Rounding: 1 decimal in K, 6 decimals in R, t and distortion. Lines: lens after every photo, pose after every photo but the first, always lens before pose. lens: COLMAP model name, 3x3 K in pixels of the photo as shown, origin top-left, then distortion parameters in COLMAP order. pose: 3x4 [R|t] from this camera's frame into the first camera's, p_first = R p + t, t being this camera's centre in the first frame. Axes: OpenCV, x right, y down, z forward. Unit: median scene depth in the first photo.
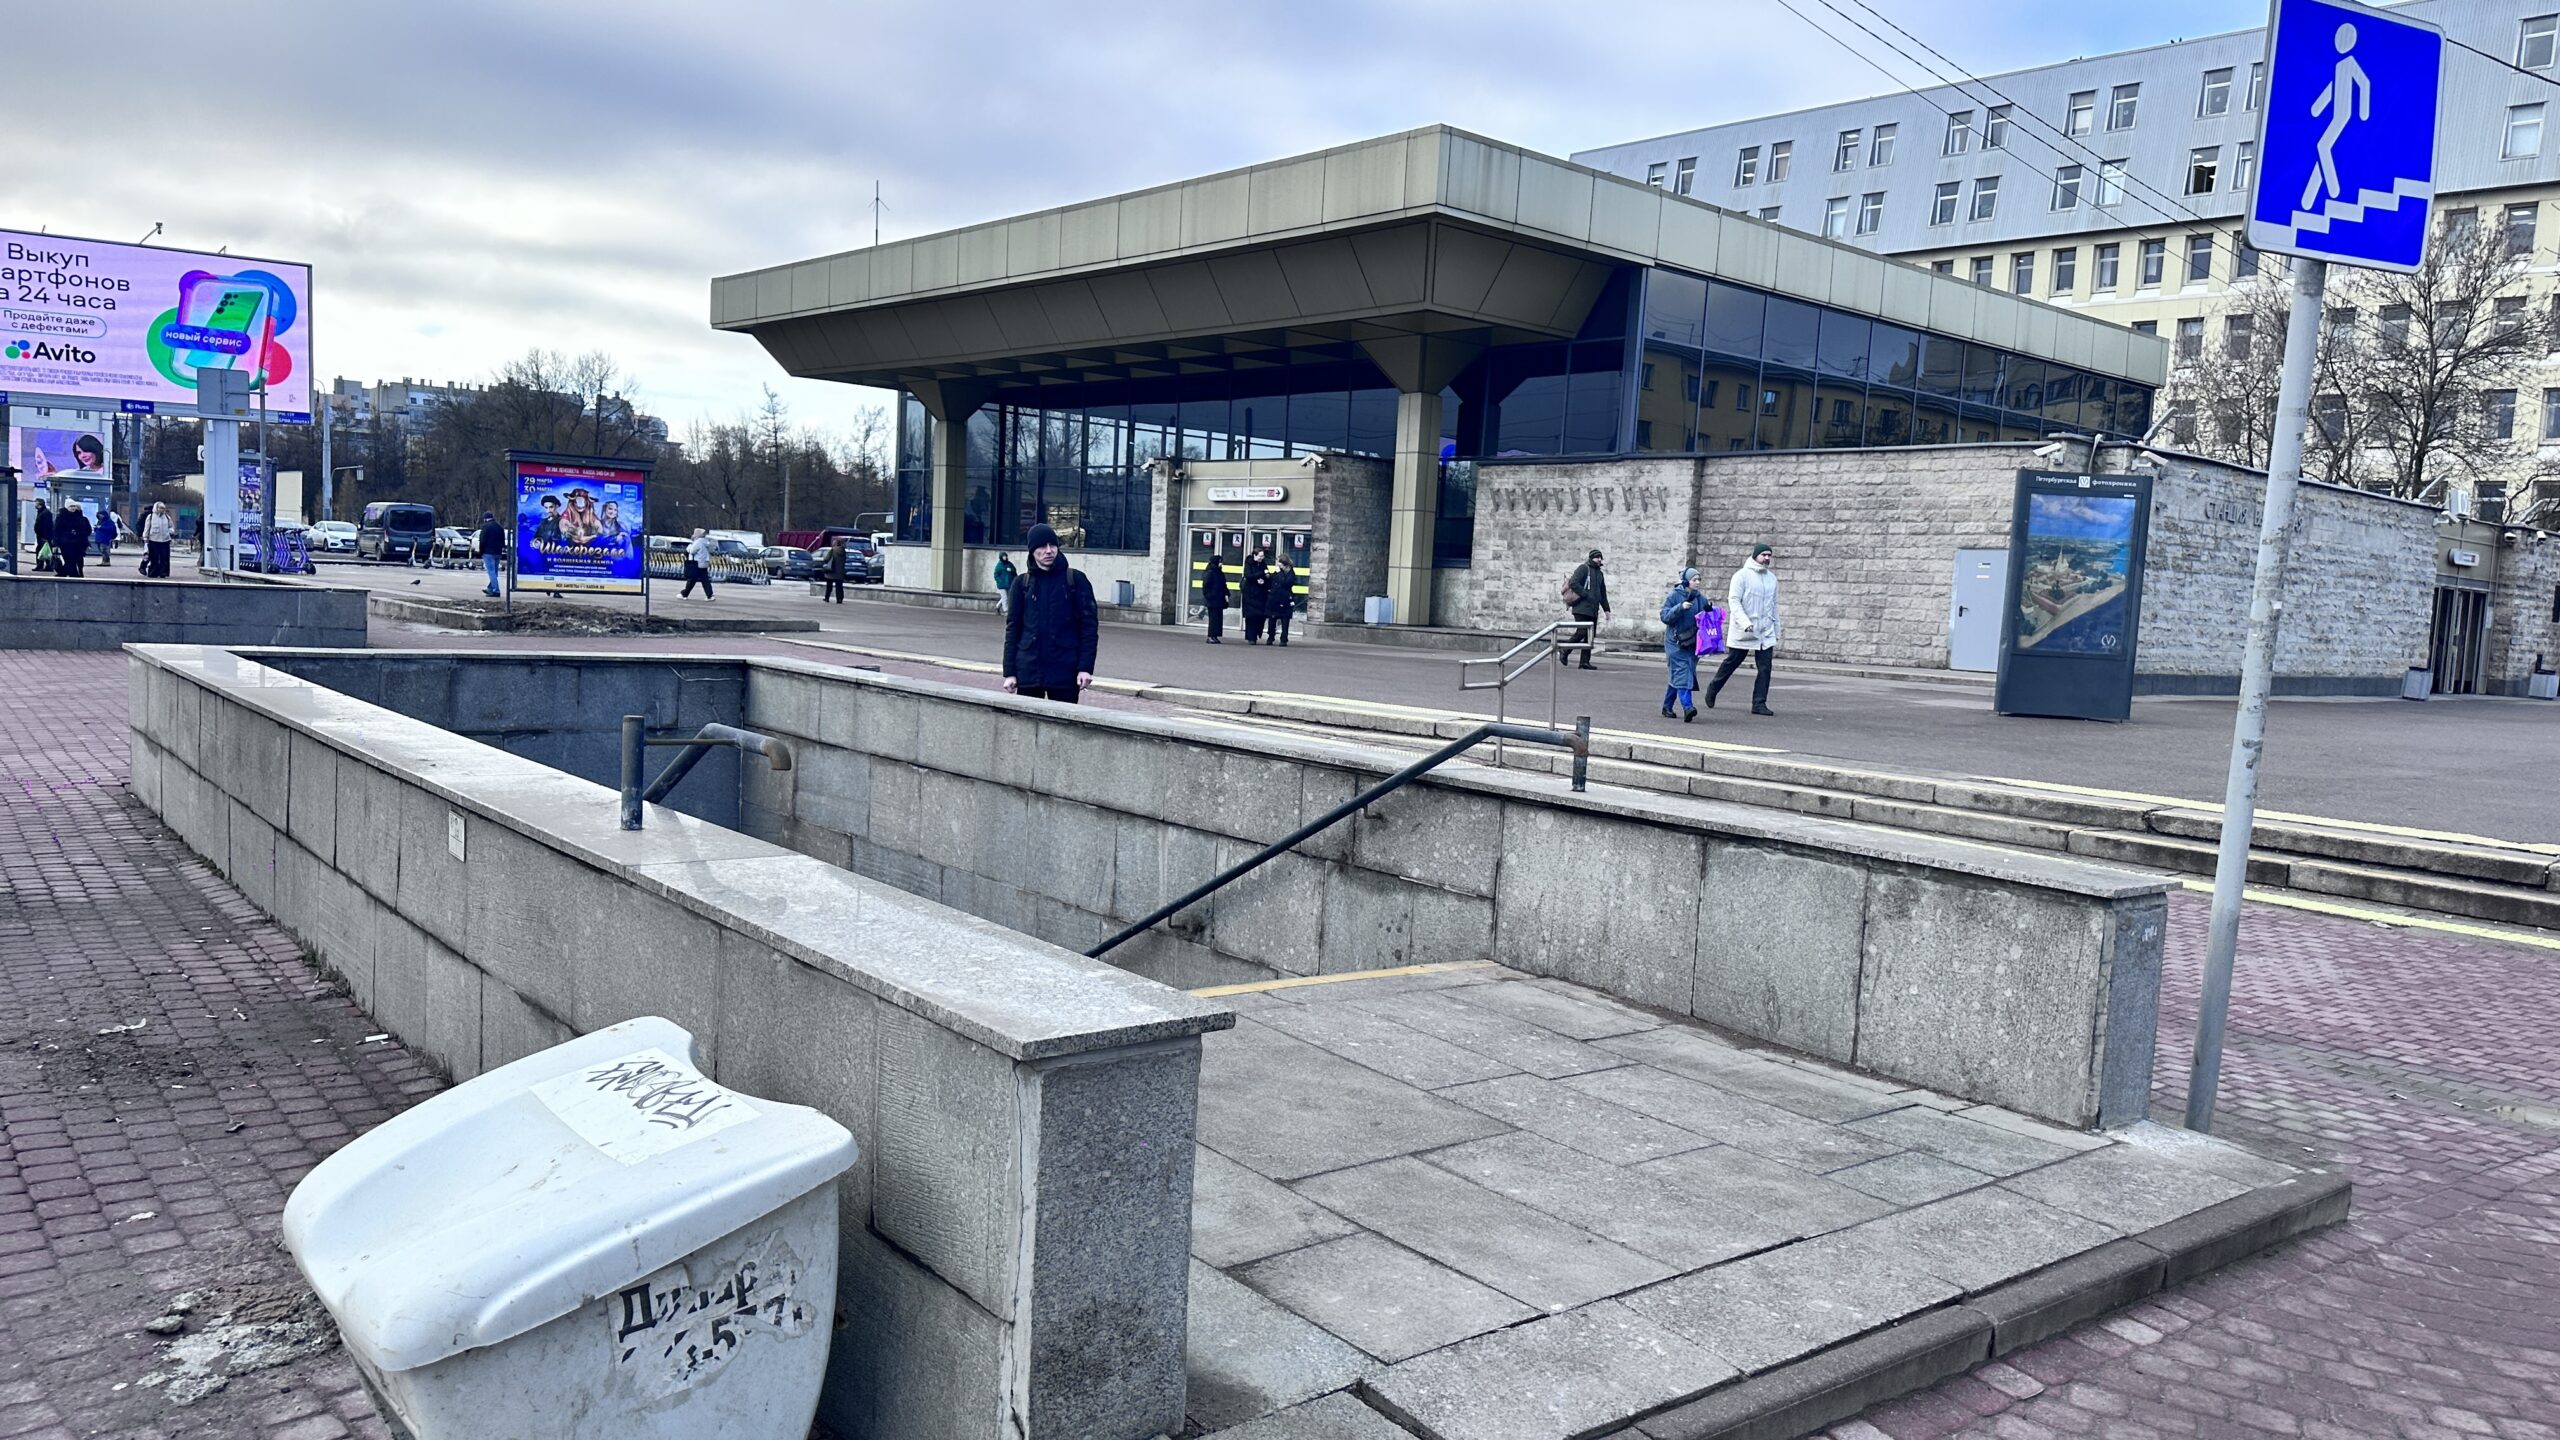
lens RADIAL K [[1810.0, 0, 1283.4], [0, 1810.0, 725.3], [0, 0, 1]] dist [0.012362, -0.009414]
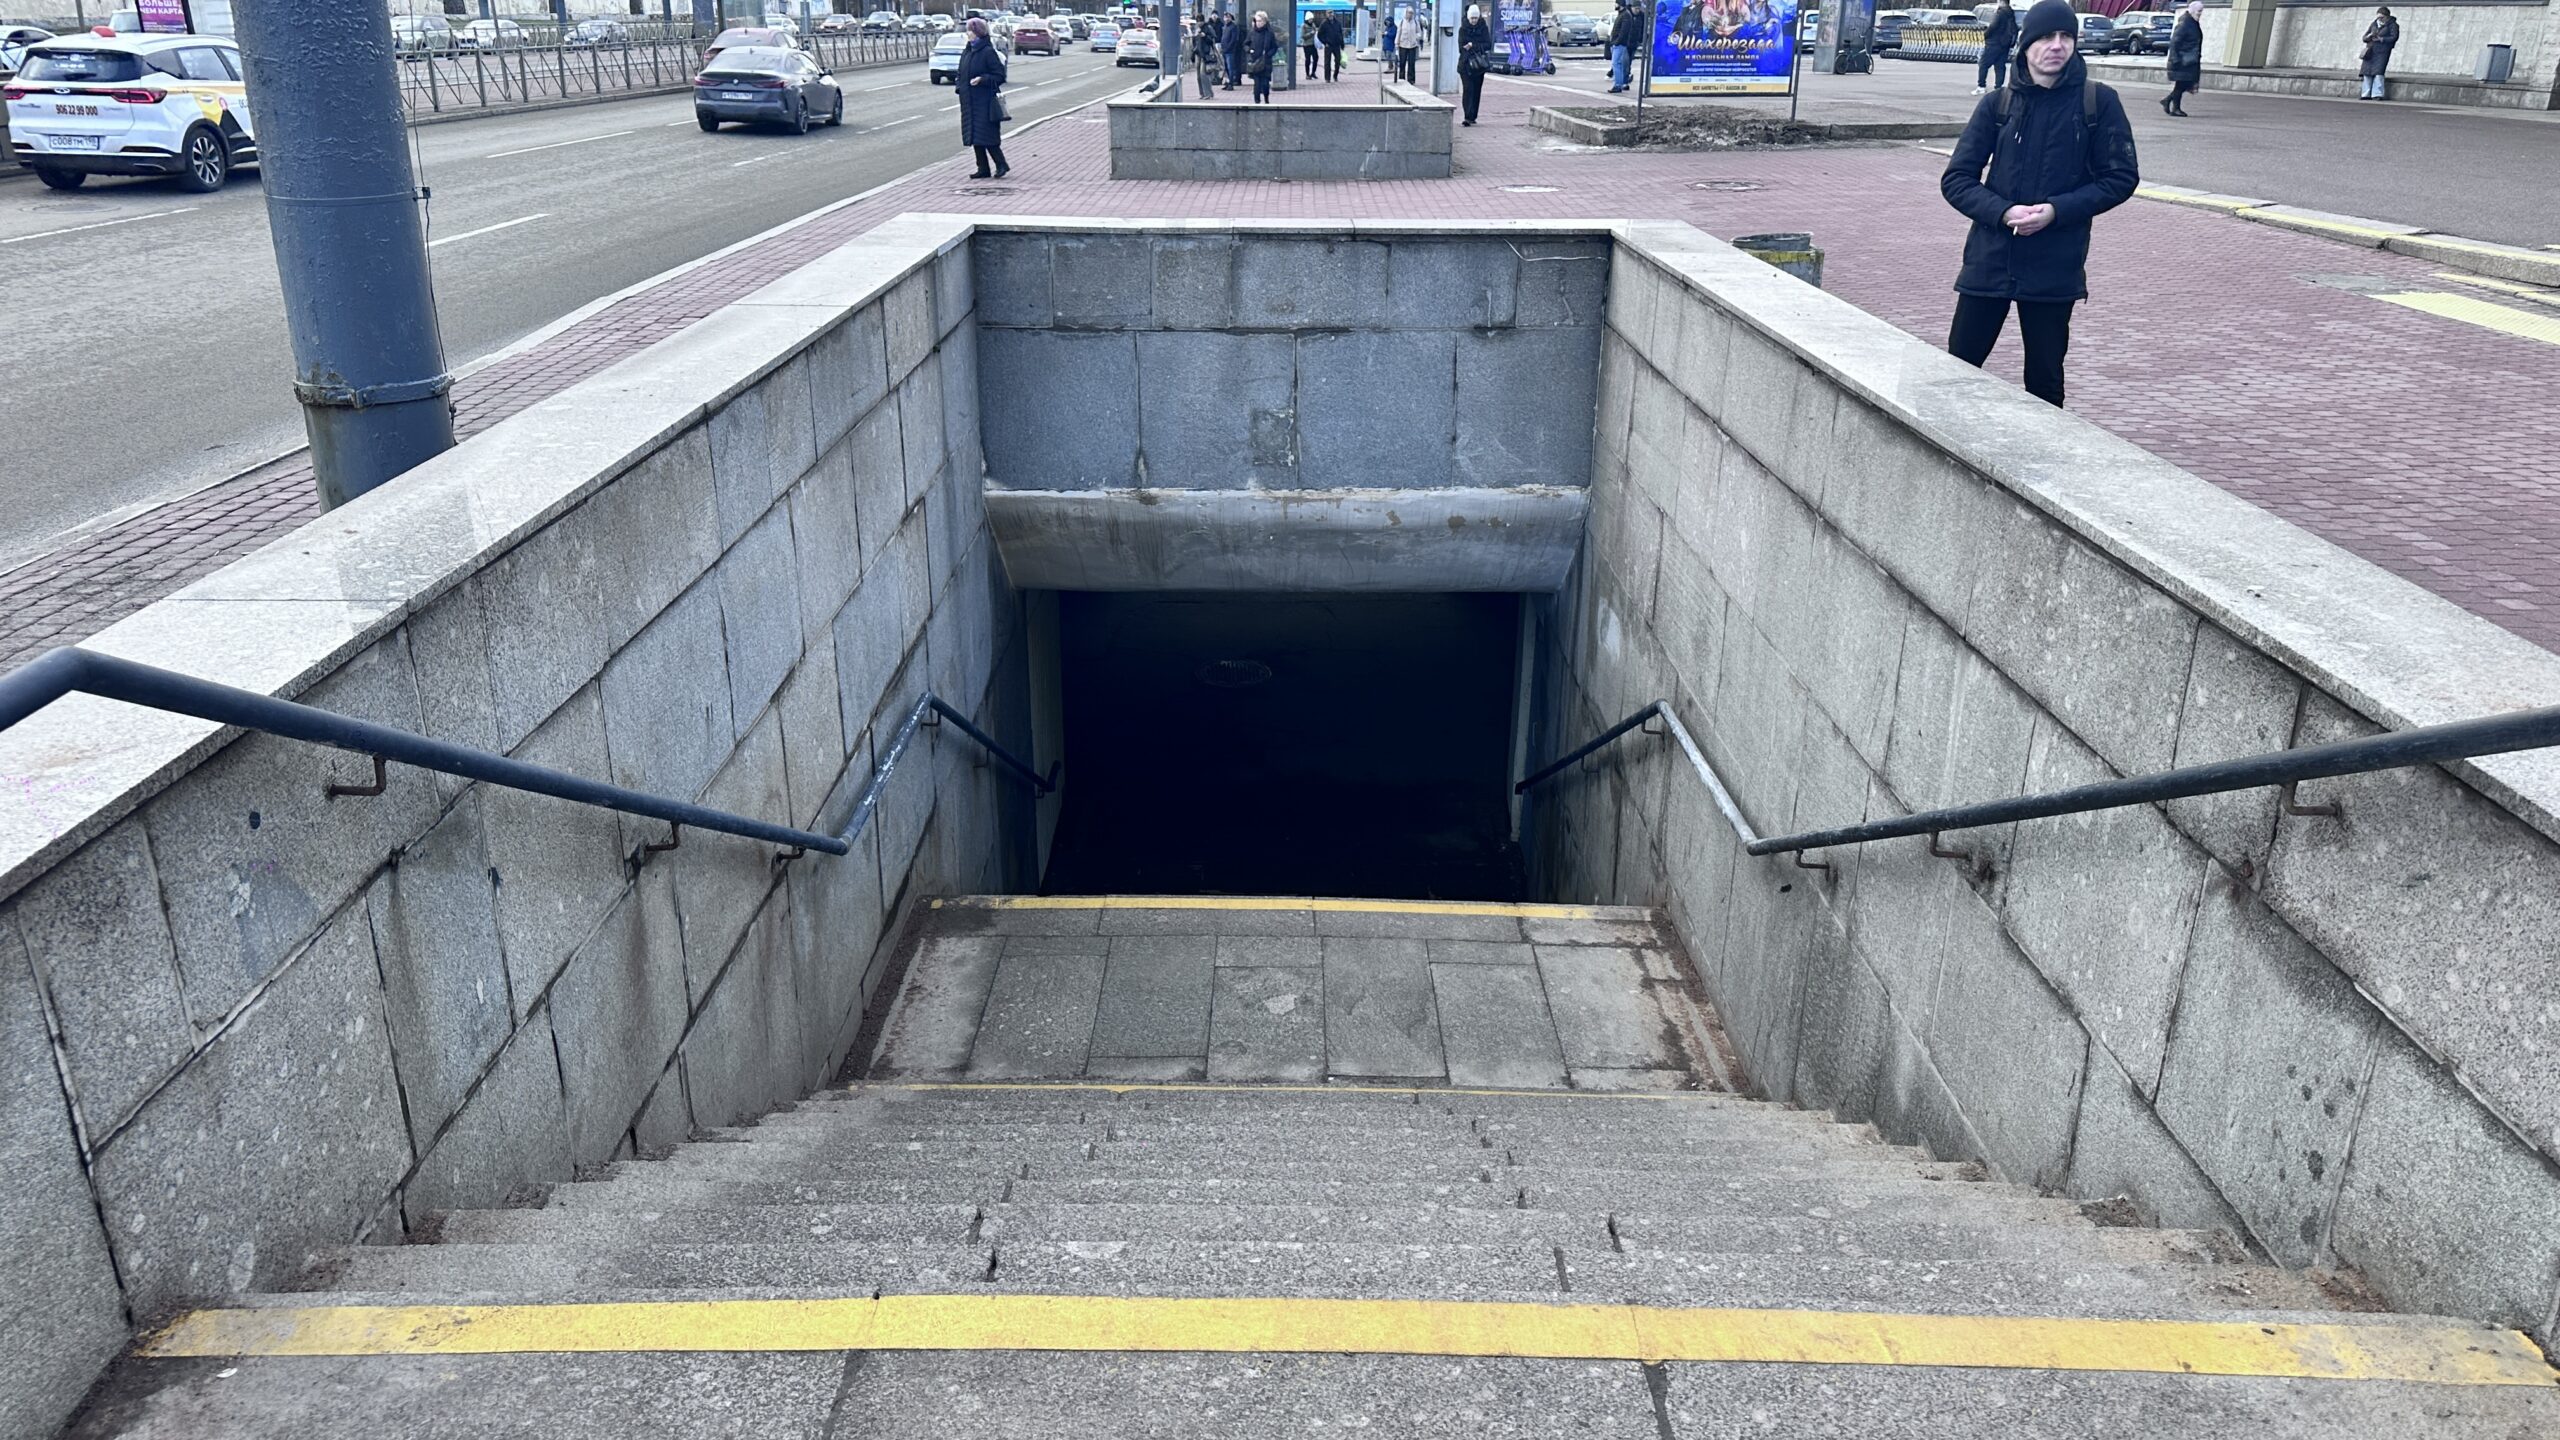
lens RADIAL K [[1810.0, 0, 1272.4], [0, 1810.0, 723.2], [0, 0, 1]] dist [0.012362, -0.009414]
pose [[0.773892, 0.180859, -0.606944, 0.040967], [-0.010447, 0.961872, 0.273301, -0.026779], [0.633231, -0.205164, 0.746275, 0.212872]]
